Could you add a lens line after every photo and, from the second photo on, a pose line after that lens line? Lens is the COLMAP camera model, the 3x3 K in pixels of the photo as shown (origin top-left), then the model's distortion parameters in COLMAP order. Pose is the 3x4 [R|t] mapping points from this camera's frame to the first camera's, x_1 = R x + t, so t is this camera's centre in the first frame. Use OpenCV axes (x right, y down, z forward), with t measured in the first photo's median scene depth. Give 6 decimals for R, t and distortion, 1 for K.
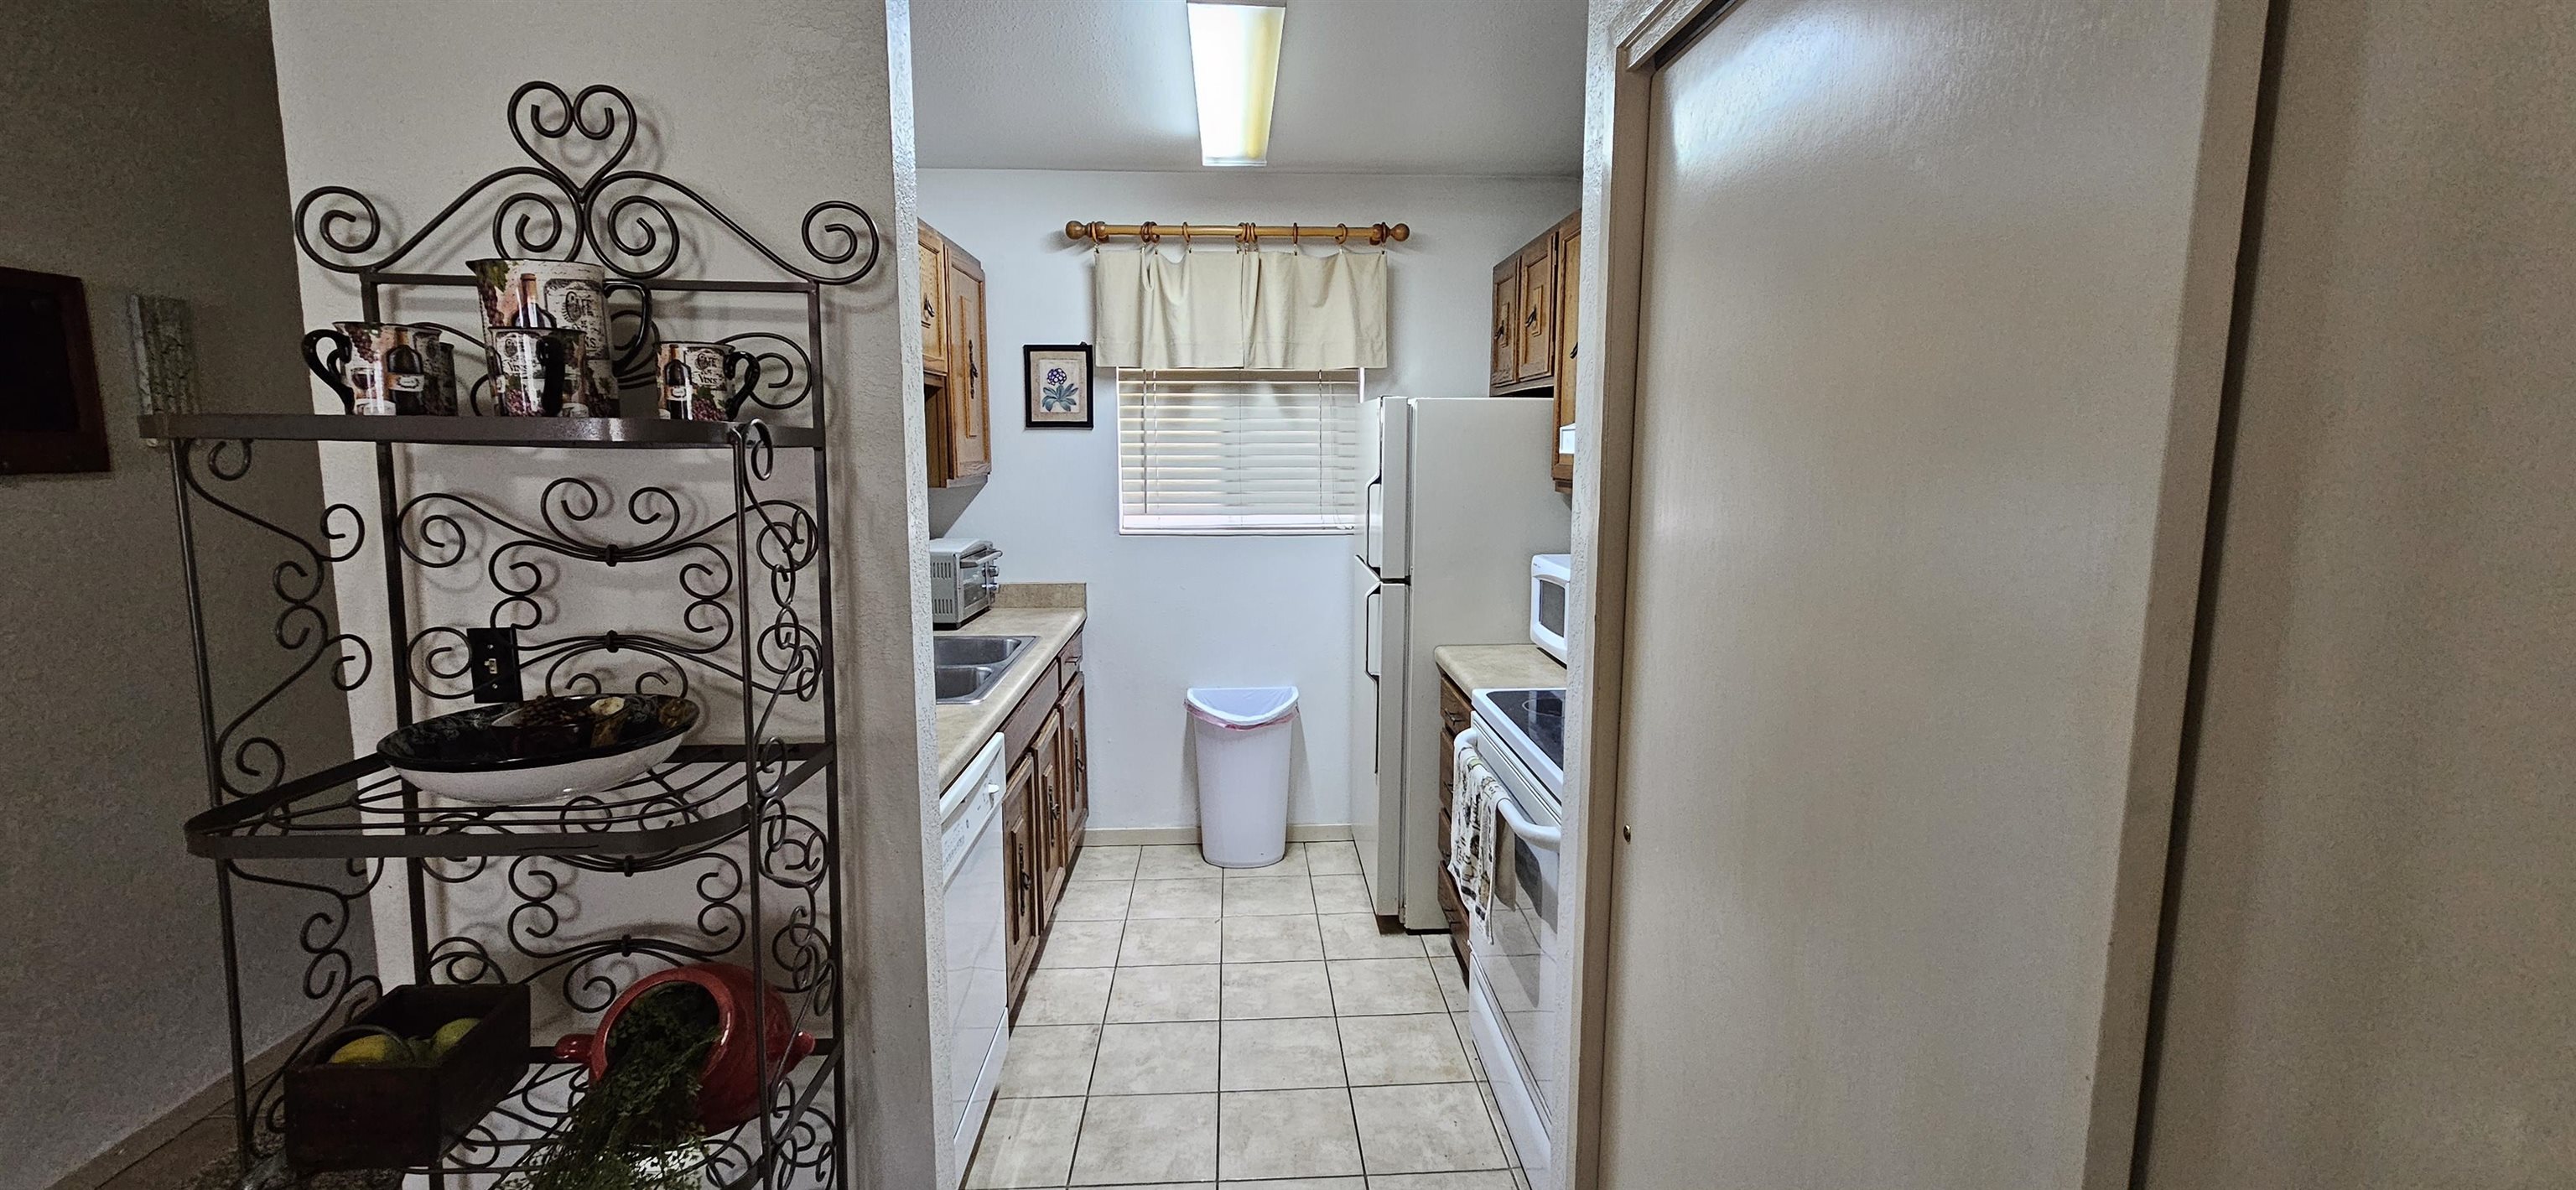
lens RADIAL K [[1057.8, 0, 1285.0], [0, 1057.8, 576.8], [0, 0, 1]] dist [0.001242, 0.001055]
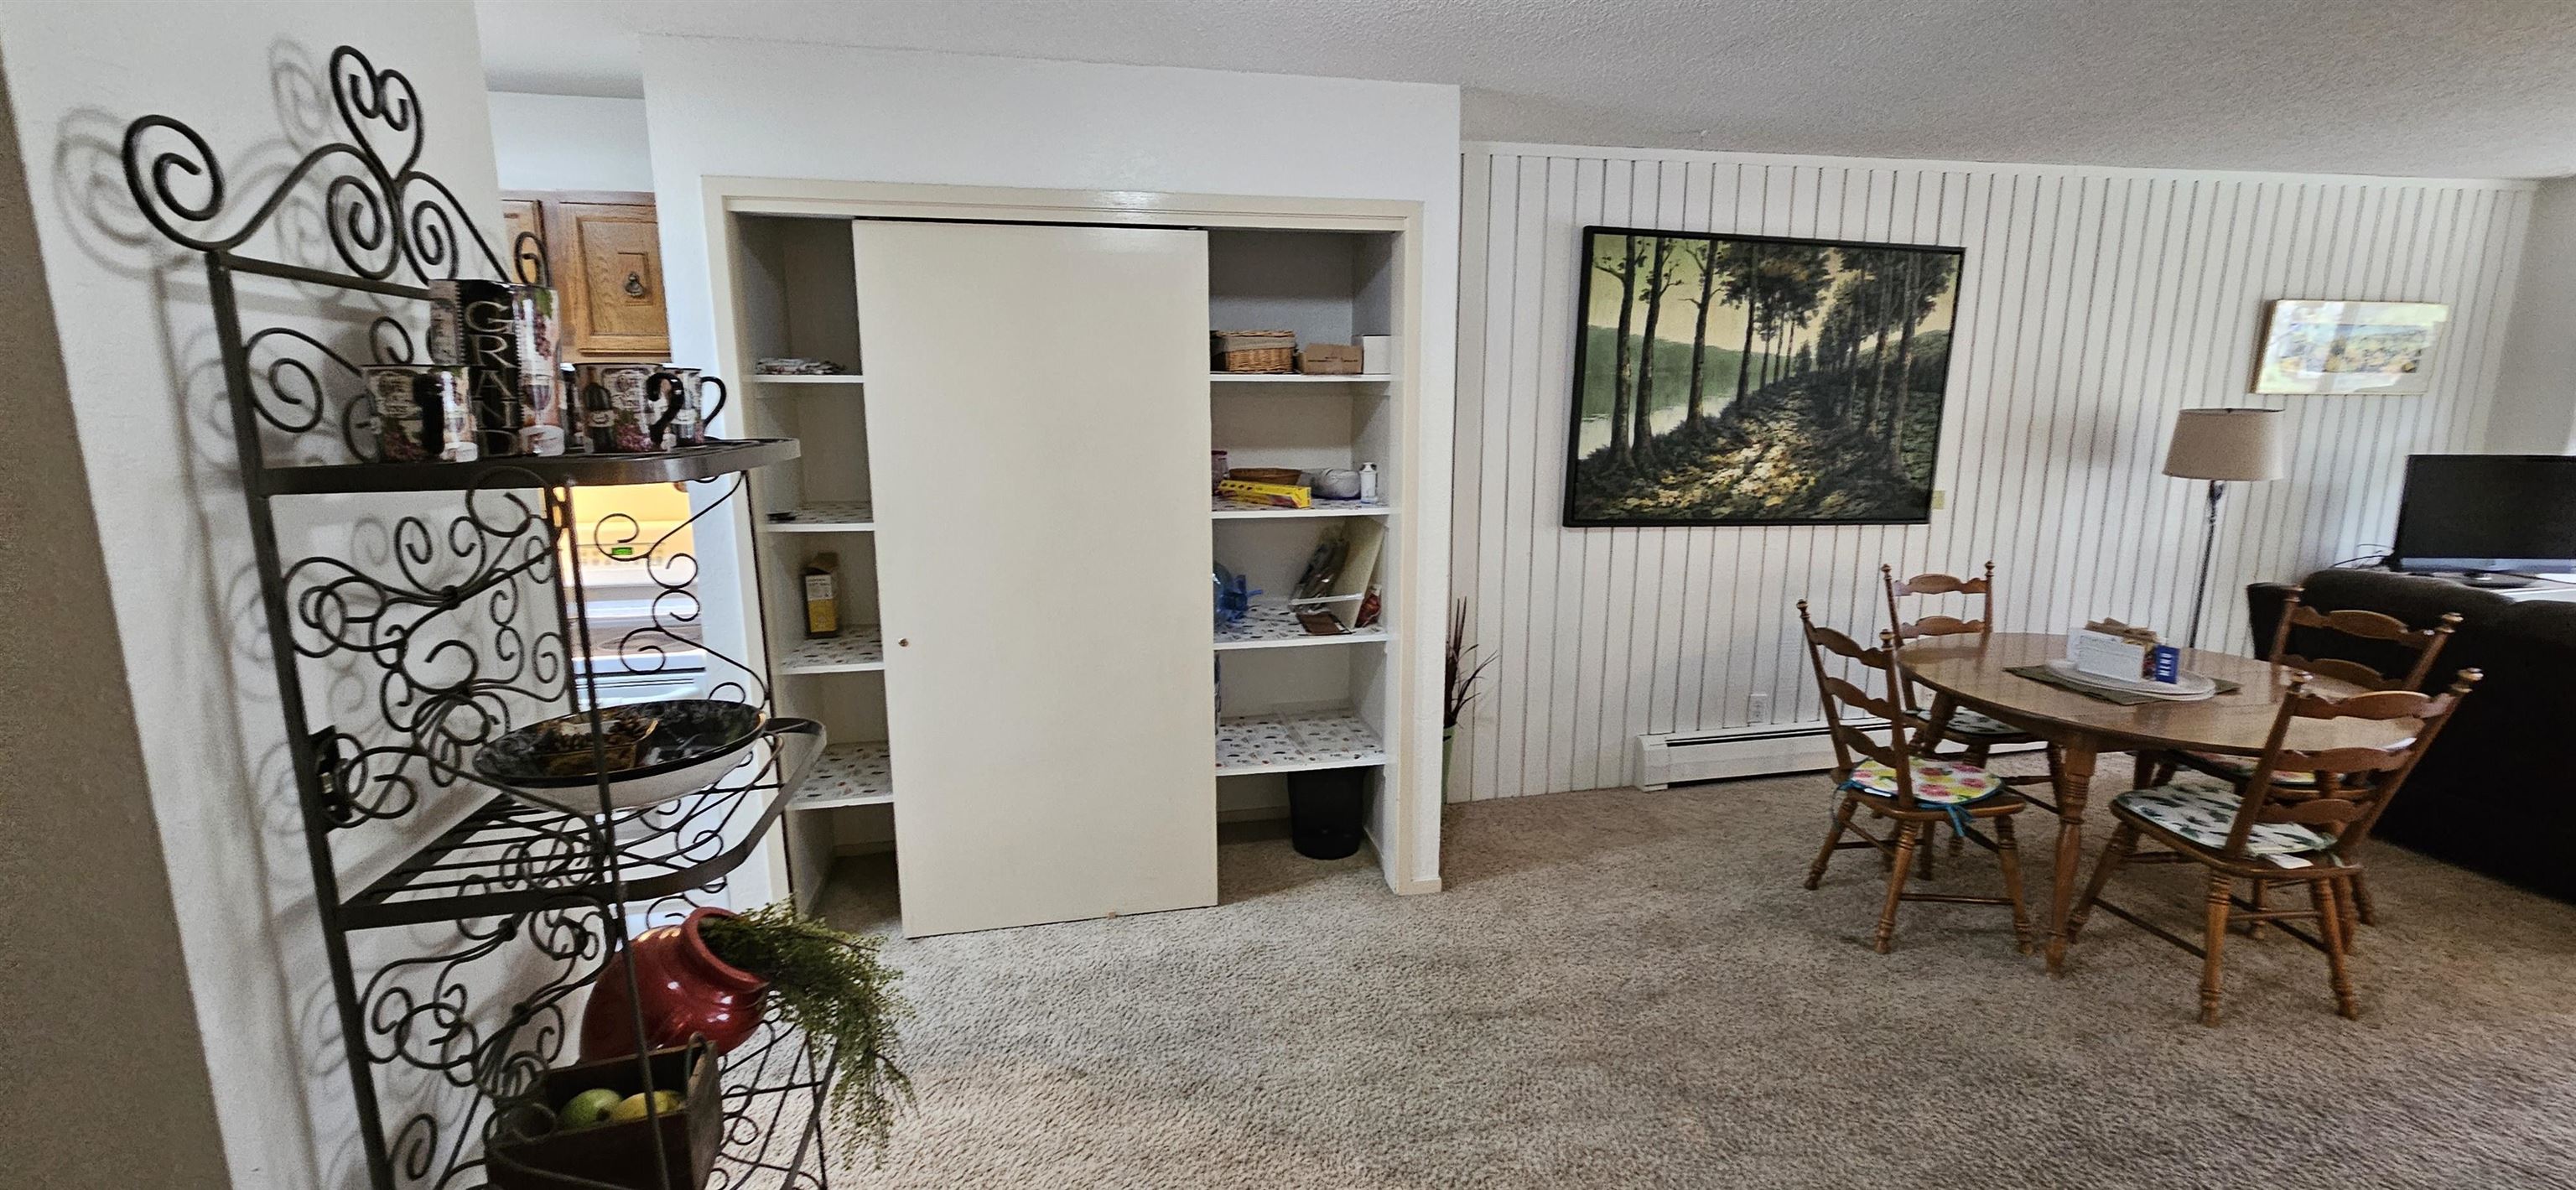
lens RADIAL K [[1057.8, 0, 1295.0], [0, 1057.8, 580.1], [0, 0, 1]] dist [0.001242, 0.001055]
pose [[-0.158489, -0.176417, 0.971472, -1.616910], [0.119173, 0.973297, 0.196191, -0.126274], [-0.980142, 0.146867, -0.133233, 0.420612]]
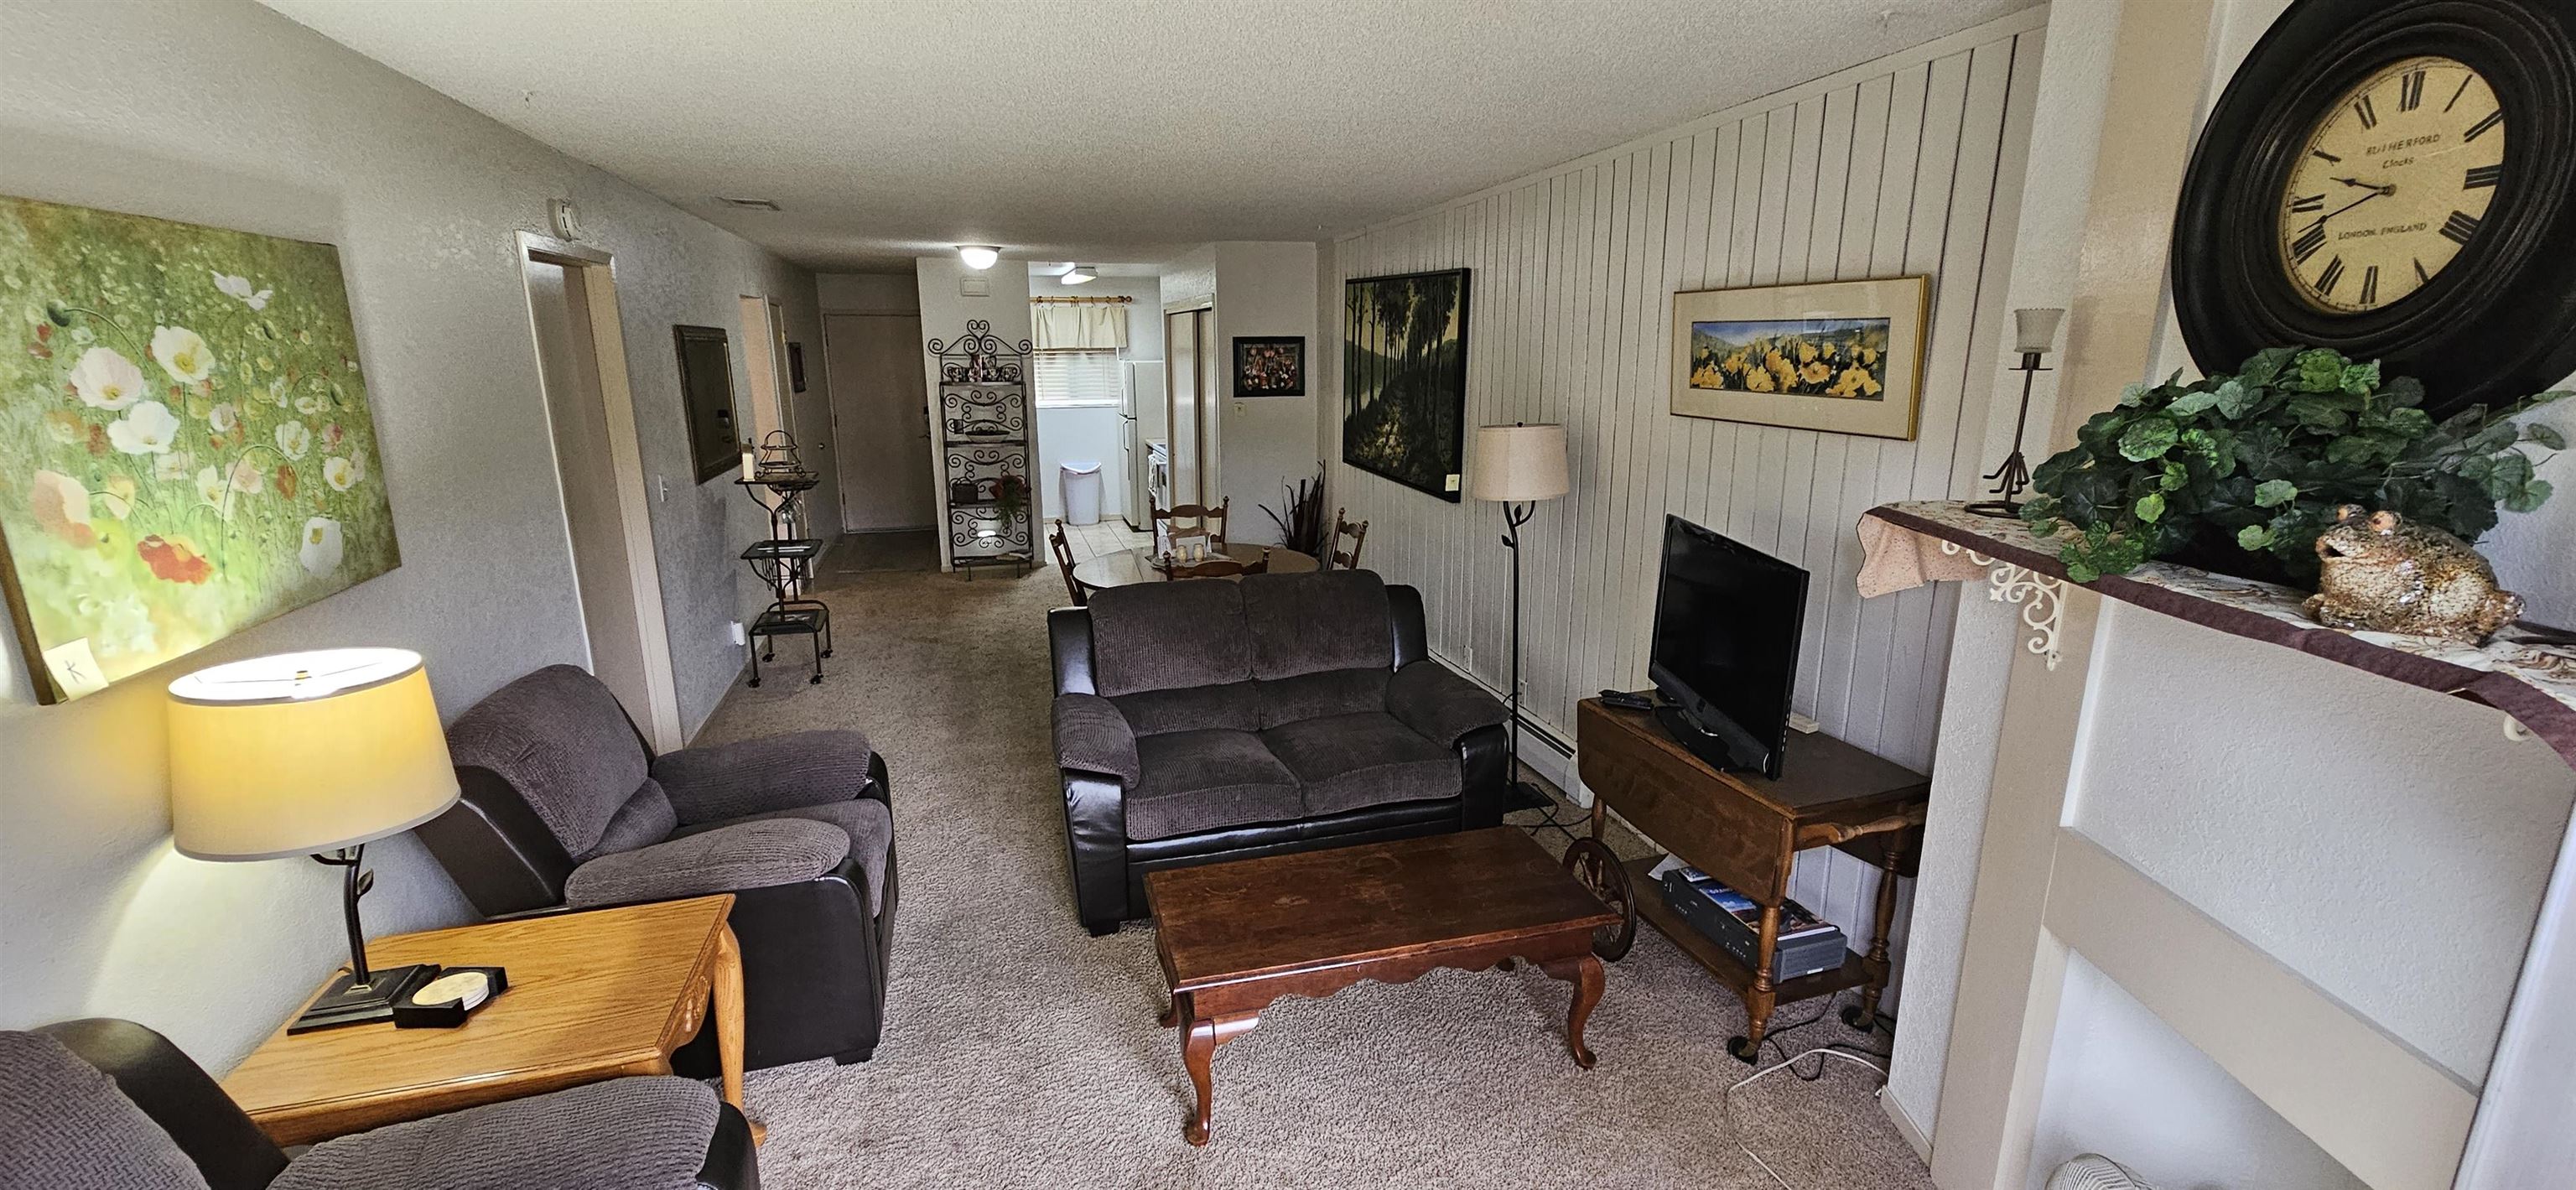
lens RADIAL K [[1057.8, 0, 1283.9], [0, 1057.8, 594.8], [0, 0, 1]] dist [0.001242, 0.001055]
pose [[0.973673, -0.053944, 0.221473, -0.390204], [0.028765, 0.992905, 0.115380, 0.370294], [-0.226126, -0.105971, 0.968317, -4.776368]]
